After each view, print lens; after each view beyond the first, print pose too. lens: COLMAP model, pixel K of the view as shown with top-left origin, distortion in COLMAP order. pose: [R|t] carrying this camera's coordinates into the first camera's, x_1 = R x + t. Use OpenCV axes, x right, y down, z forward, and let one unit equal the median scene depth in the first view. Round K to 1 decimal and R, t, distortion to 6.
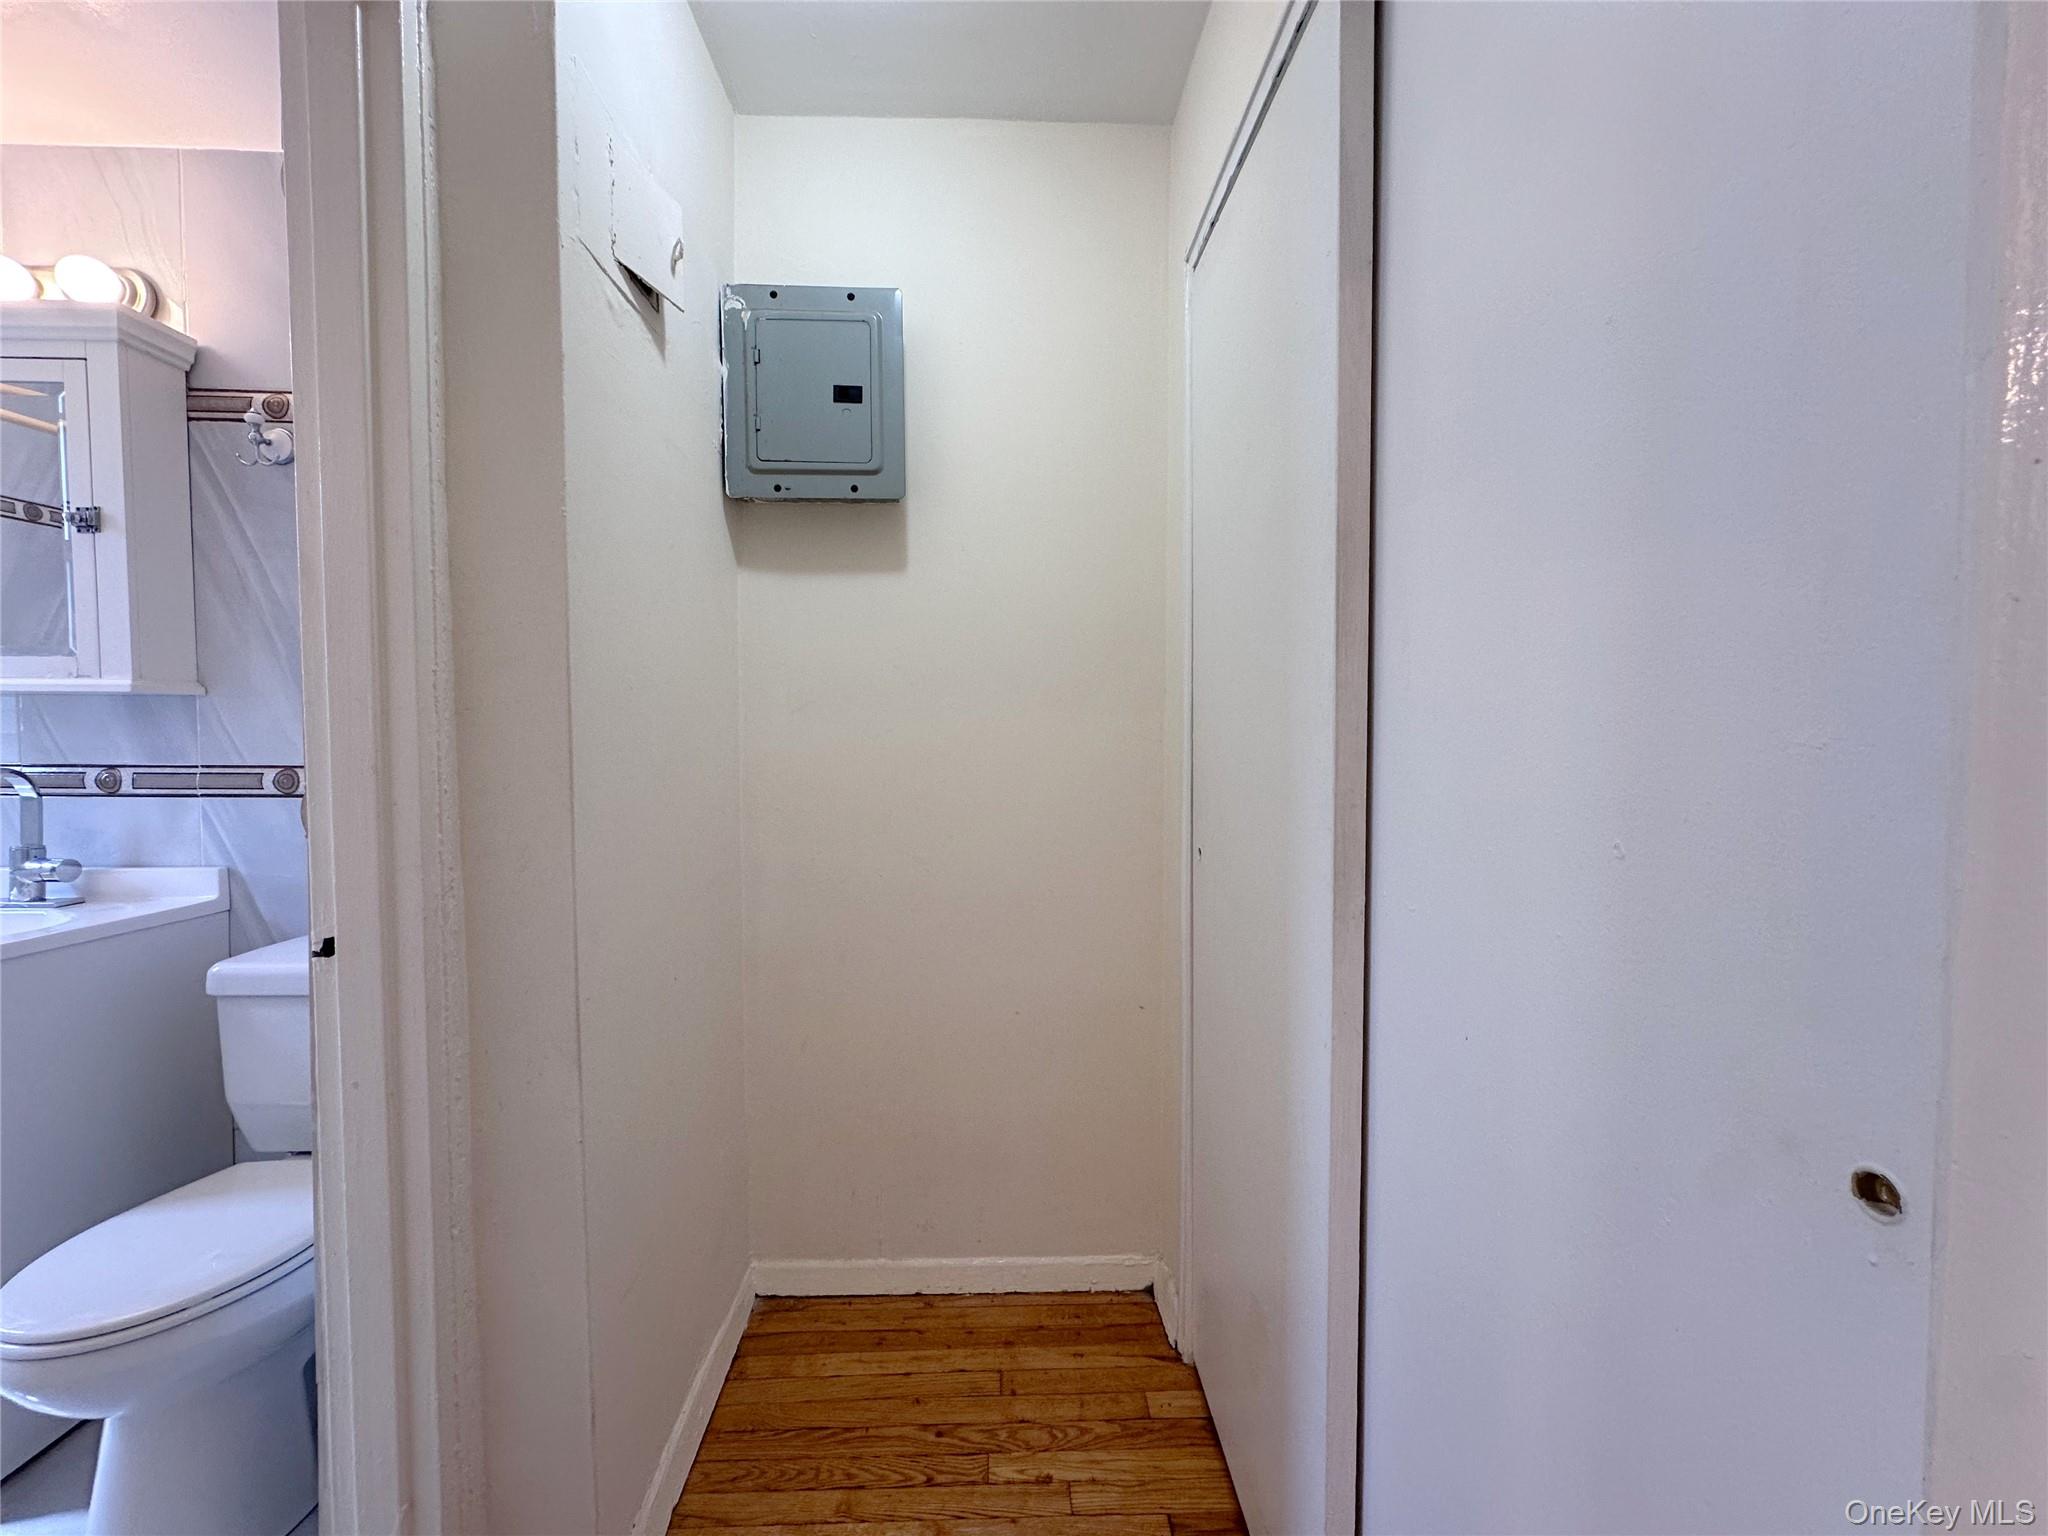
lens RADIAL K [[818.8, 0, 1015.8], [0, 818.8, 772.0], [0, 0, 1]] dist [-0.002842, 0.000748]
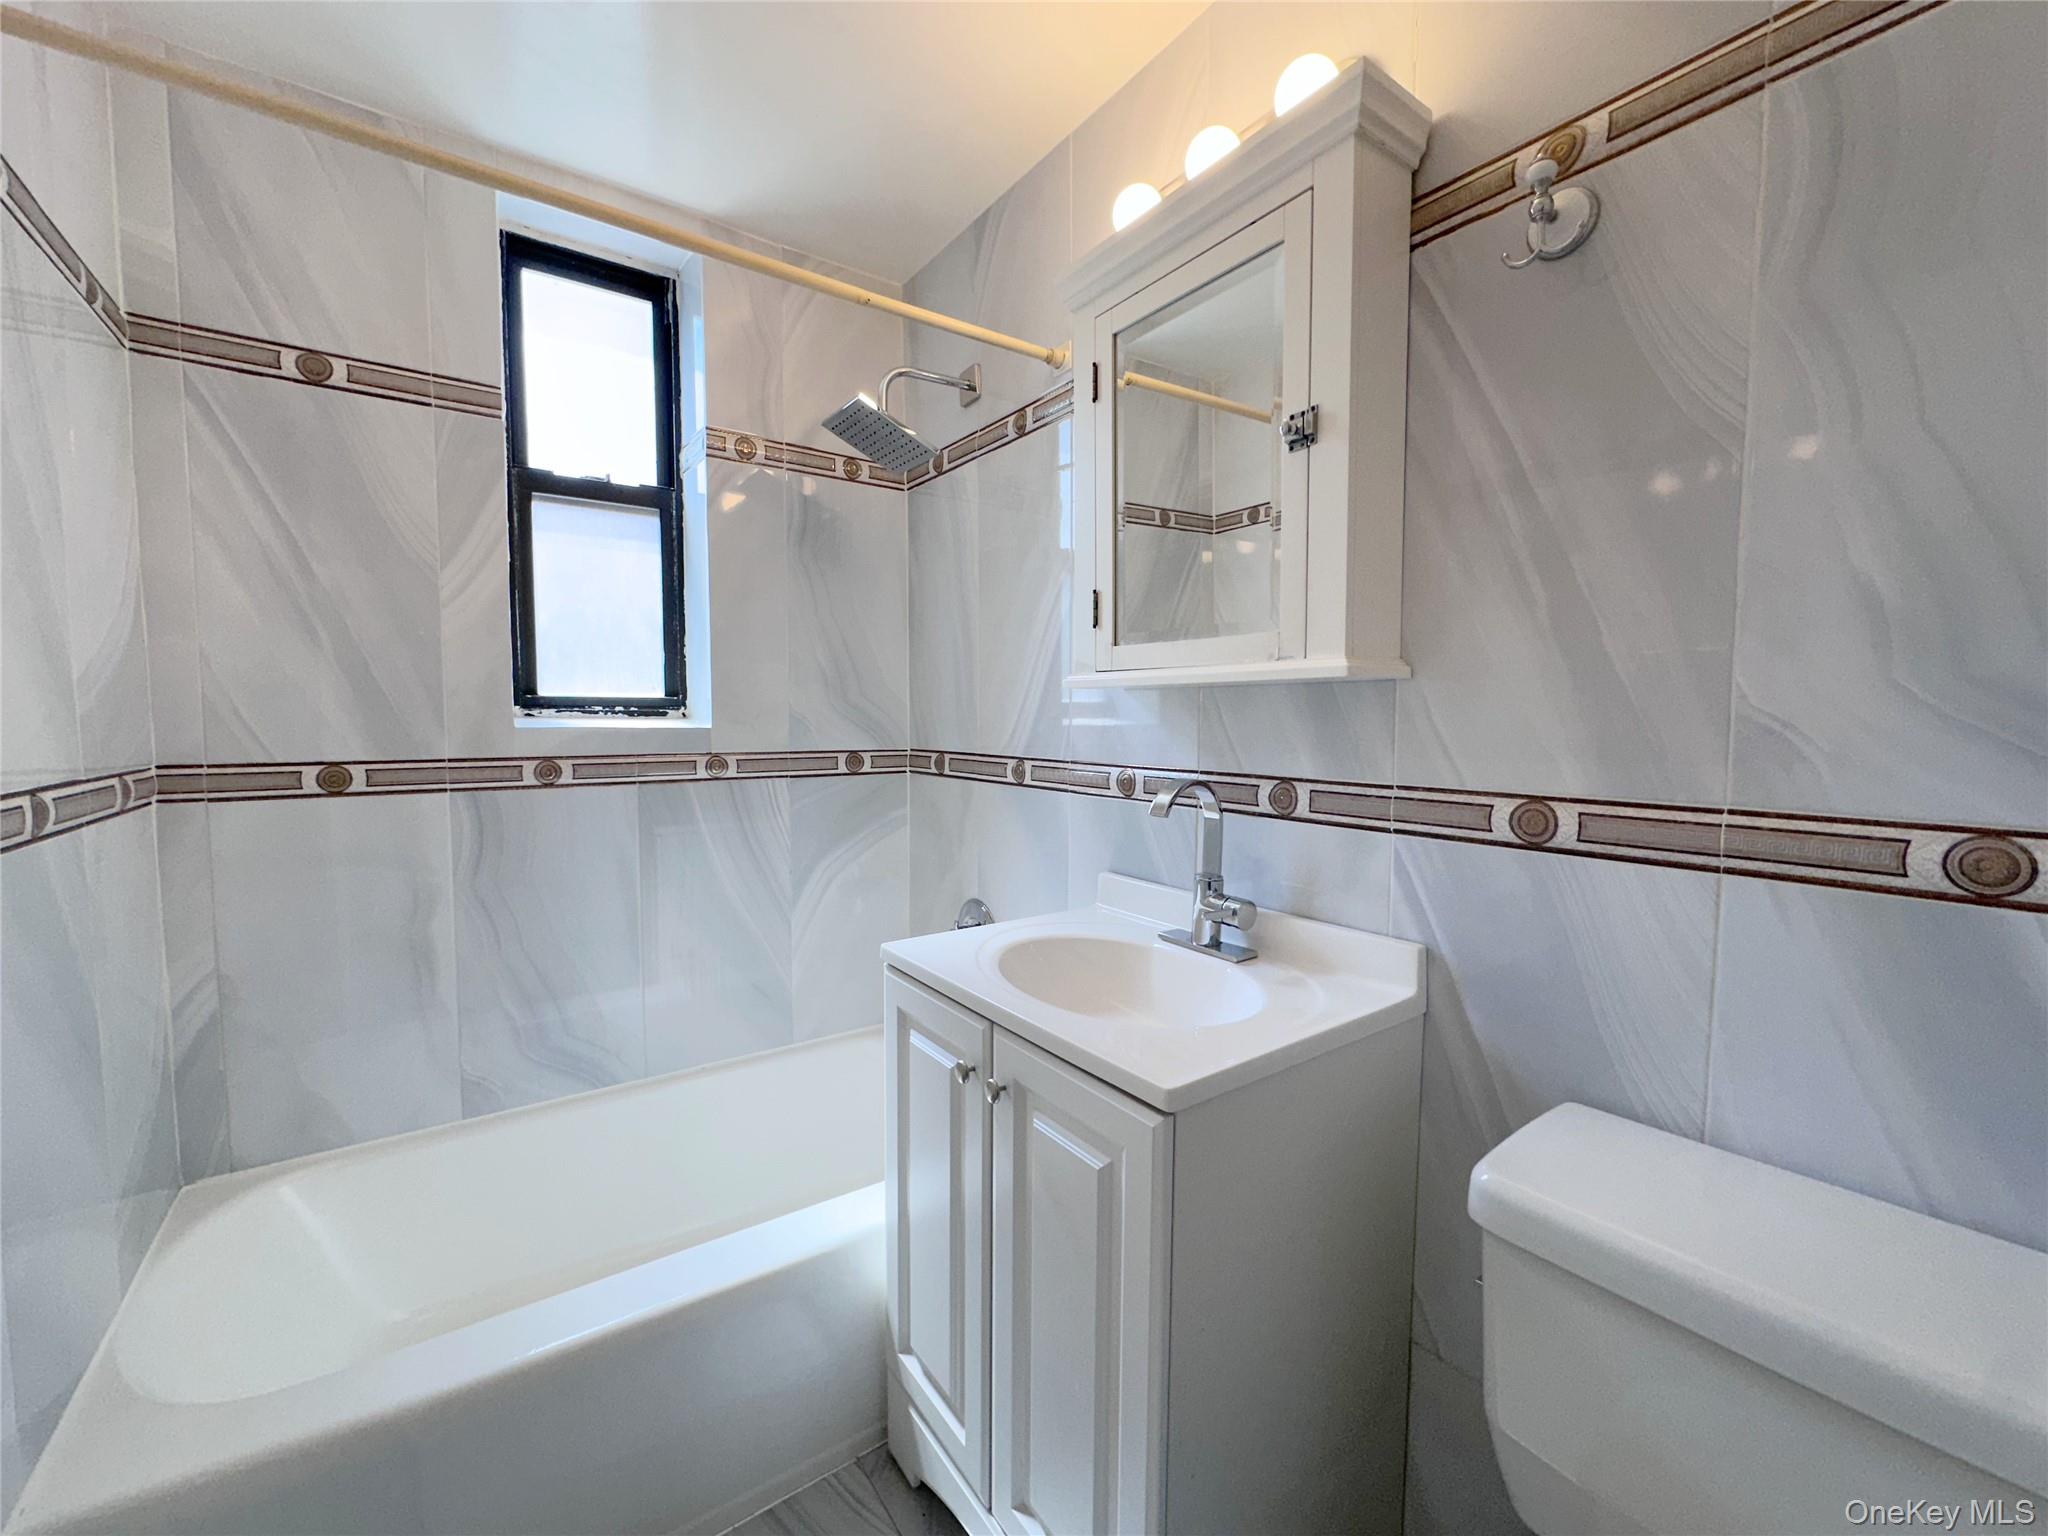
lens RADIAL K [[818.8, 0, 1023.0], [0, 818.8, 753.0], [0, 0, 1]] dist [-0.002842, 0.000748]
pose [[0.555732, 0.032773, -0.830715, -0.623442], [-0.026572, 0.999412, 0.021652, -0.040820], [0.830937, 0.010041, 0.556276, 0.385361]]
